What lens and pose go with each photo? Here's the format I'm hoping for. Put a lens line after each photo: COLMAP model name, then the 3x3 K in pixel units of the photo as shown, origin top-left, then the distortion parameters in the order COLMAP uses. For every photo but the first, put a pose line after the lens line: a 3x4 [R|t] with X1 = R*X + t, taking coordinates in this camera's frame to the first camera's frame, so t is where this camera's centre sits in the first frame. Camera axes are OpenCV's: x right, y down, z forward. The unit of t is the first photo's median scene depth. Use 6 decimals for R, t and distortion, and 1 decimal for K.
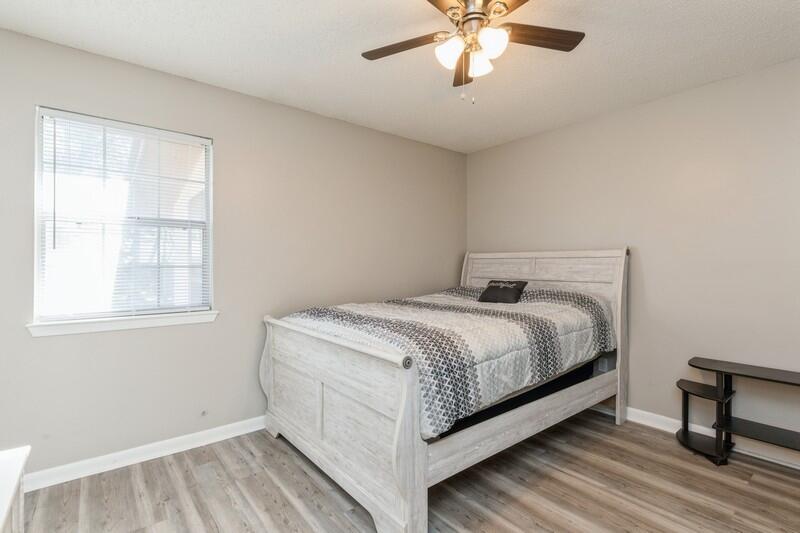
lens RADIAL K [[380.0, 0, 397.7], [0, 380.0, 264.5], [0, 0, 1]] dist [0.000630, 0.000022]
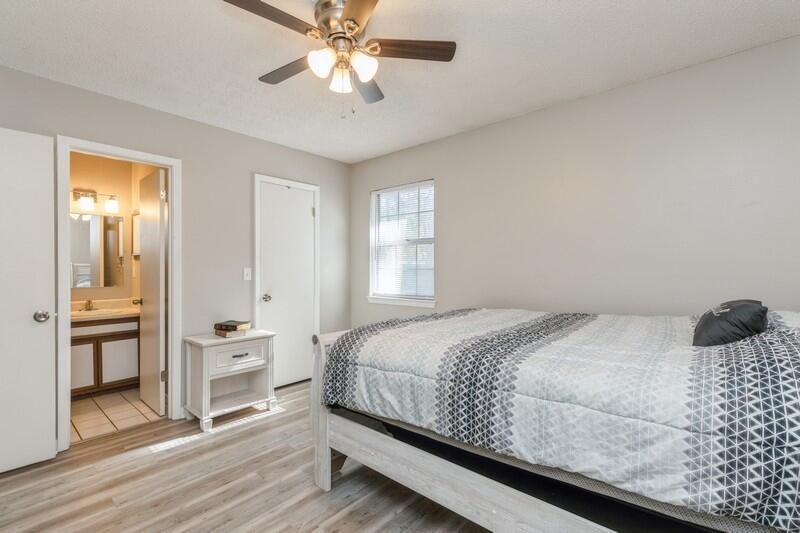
lens RADIAL K [[362.7, 0, 399.0], [0, 362.7, 268.0], [0, 0, 1]] dist [-0.002209, 0.000479]
pose [[0.170205, -0.001047, -0.985408, 1.005525], [0.000635, 0.999999, -0.000953, 0.001846], [0.985408, -0.000464, 0.170205, 0.795433]]
